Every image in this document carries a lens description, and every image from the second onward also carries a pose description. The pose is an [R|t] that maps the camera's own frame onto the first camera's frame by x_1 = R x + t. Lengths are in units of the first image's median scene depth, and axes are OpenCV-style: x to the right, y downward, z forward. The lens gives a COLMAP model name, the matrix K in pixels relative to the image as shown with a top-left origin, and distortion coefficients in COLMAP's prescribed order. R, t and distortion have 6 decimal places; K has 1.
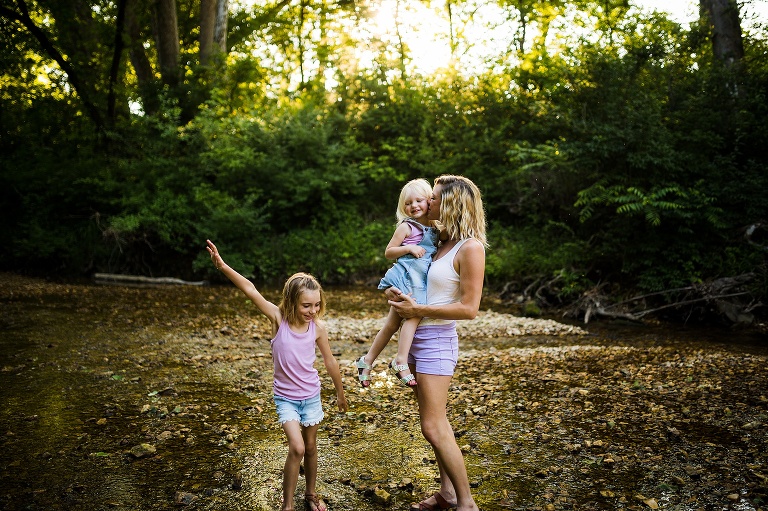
lens RADIAL K [[776.0, 0, 384.0], [0, 776.0, 255.5], [0, 0, 1]] dist [-0.062153, 0.047256]
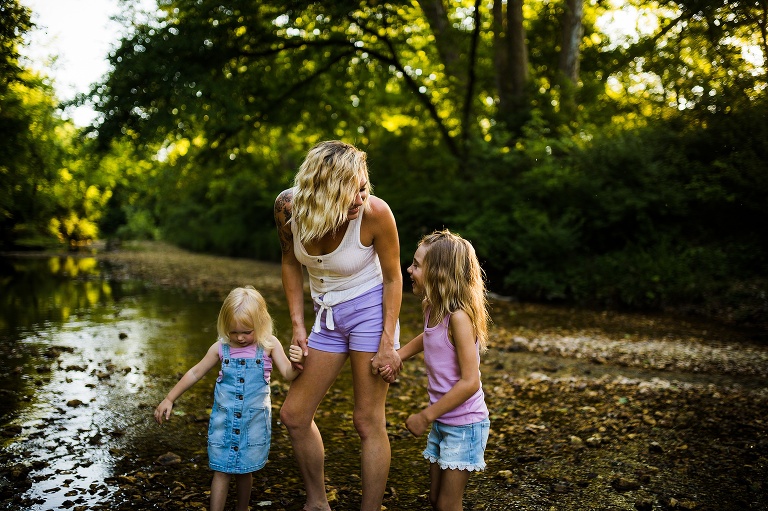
lens RADIAL K [[731.8, 0, 380.2], [0, 731.8, 254.6], [0, 0, 1]] dist [-0.065600, 0.092478]
pose [[0.855576, 0.041536, -0.516008, 0.110877], [-0.064741, 0.997535, -0.027048, 0.014623], [0.513613, 0.056549, 0.856157, 0.079034]]
